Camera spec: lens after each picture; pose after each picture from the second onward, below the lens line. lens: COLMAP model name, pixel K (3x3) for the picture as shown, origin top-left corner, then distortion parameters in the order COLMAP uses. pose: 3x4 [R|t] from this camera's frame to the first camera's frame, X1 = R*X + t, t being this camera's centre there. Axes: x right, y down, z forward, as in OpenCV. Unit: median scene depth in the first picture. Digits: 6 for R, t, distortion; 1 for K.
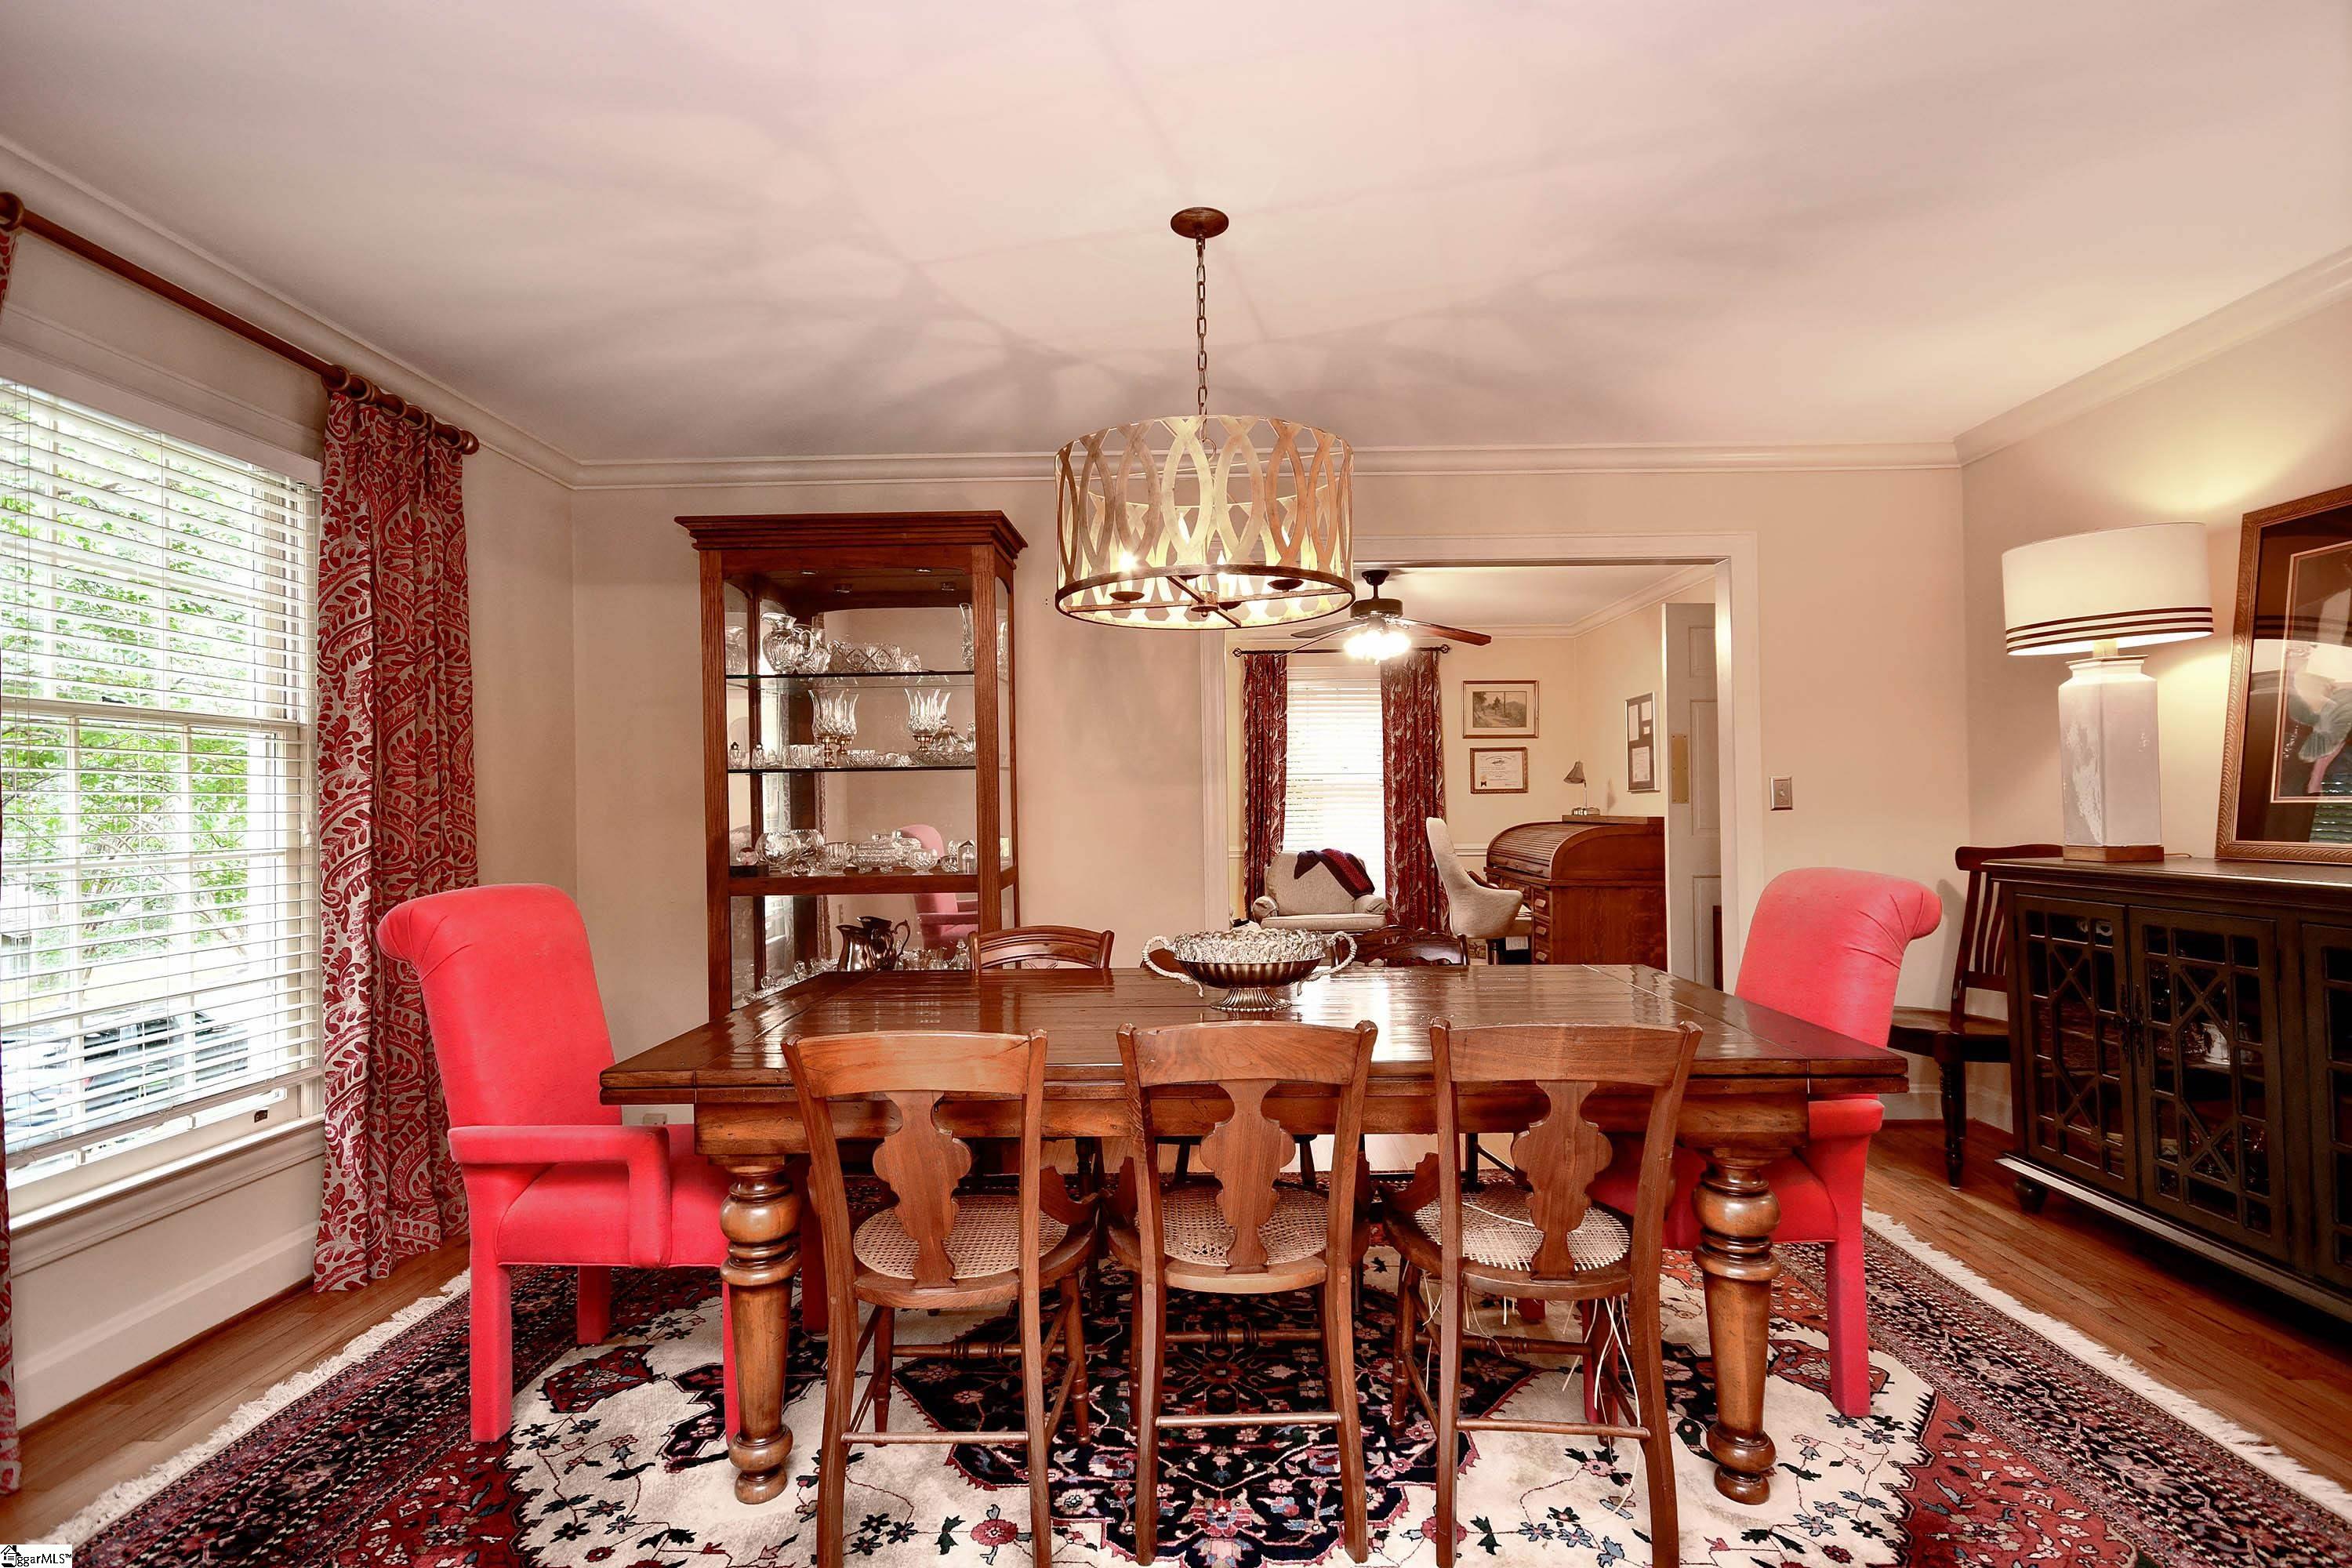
lens RADIAL K [[1214.7, 0, 1176.0], [0, 1214.7, 784.0], [0, 0, 1]] dist [0.000688, 0.000010]
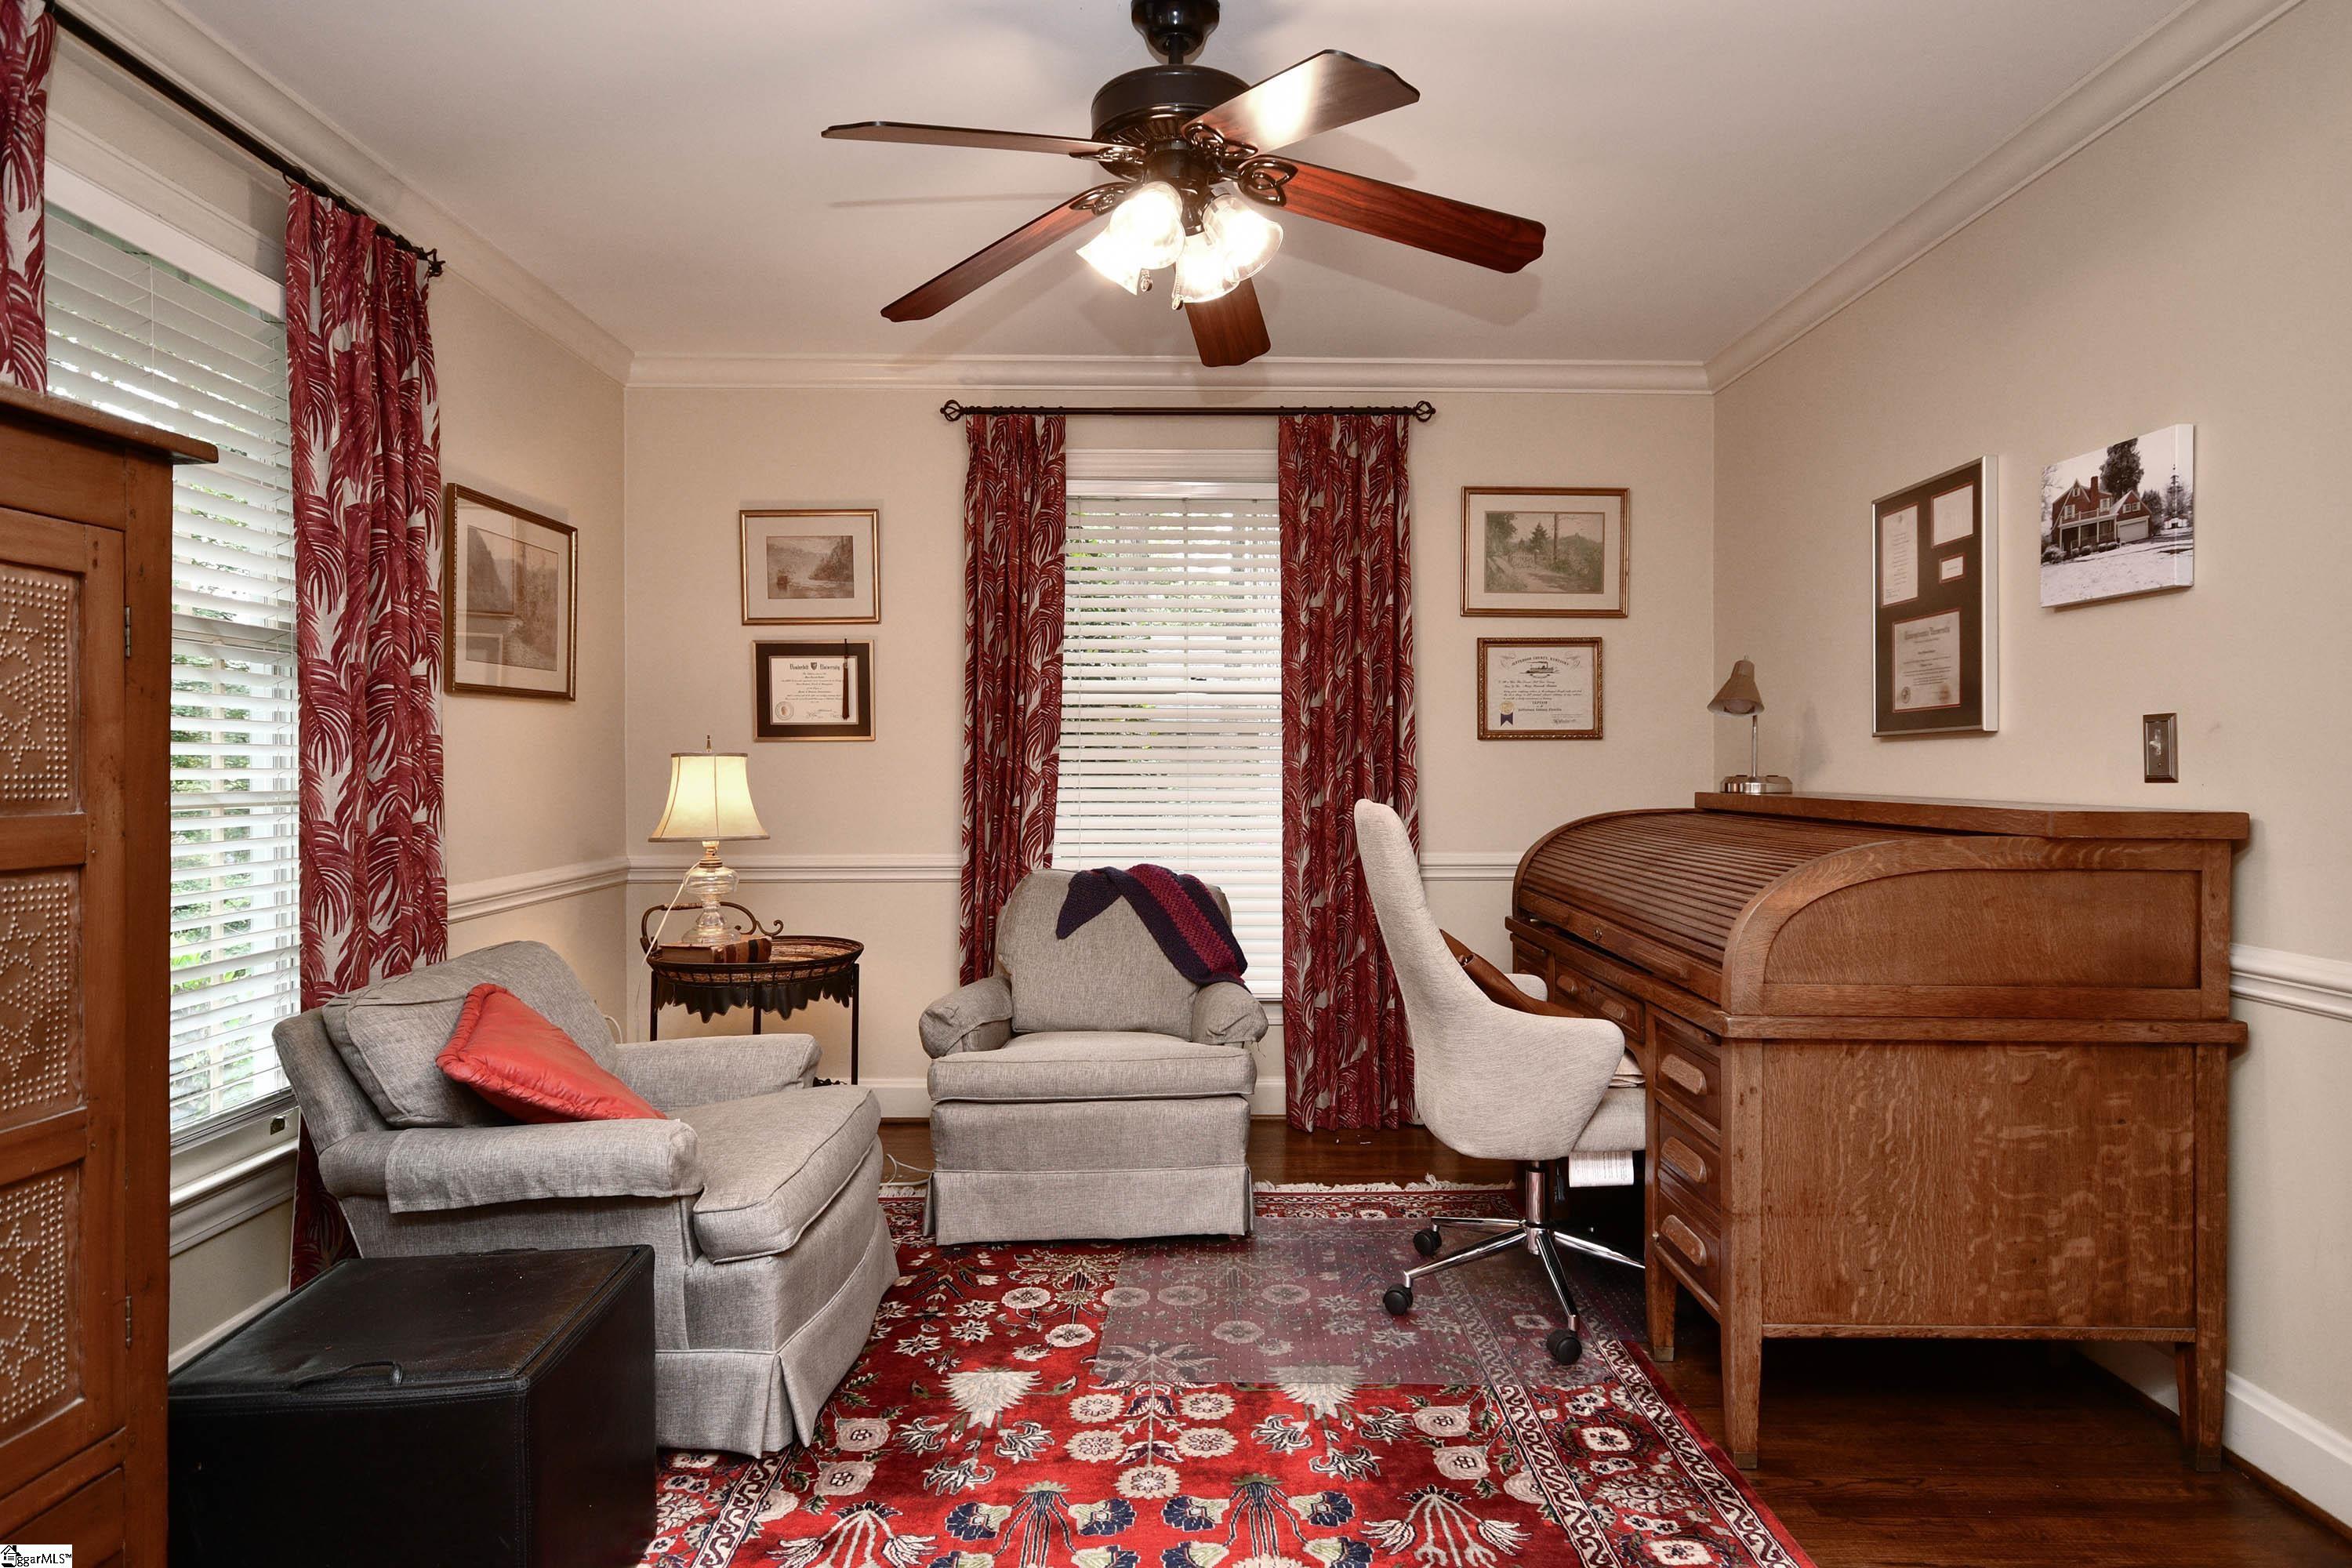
lens RADIAL K [[1451.0, 0, 1176.0], [0, 1451.0, 784.0], [0, 0, 1]] dist [-0.001679, -0.000074]
pose [[0.999436, 0.008914, 0.032368, 0.116079], [-0.009981, 0.999408, 0.032928, 0.007623], [-0.032056, -0.033233, 0.998933, 0.475501]]
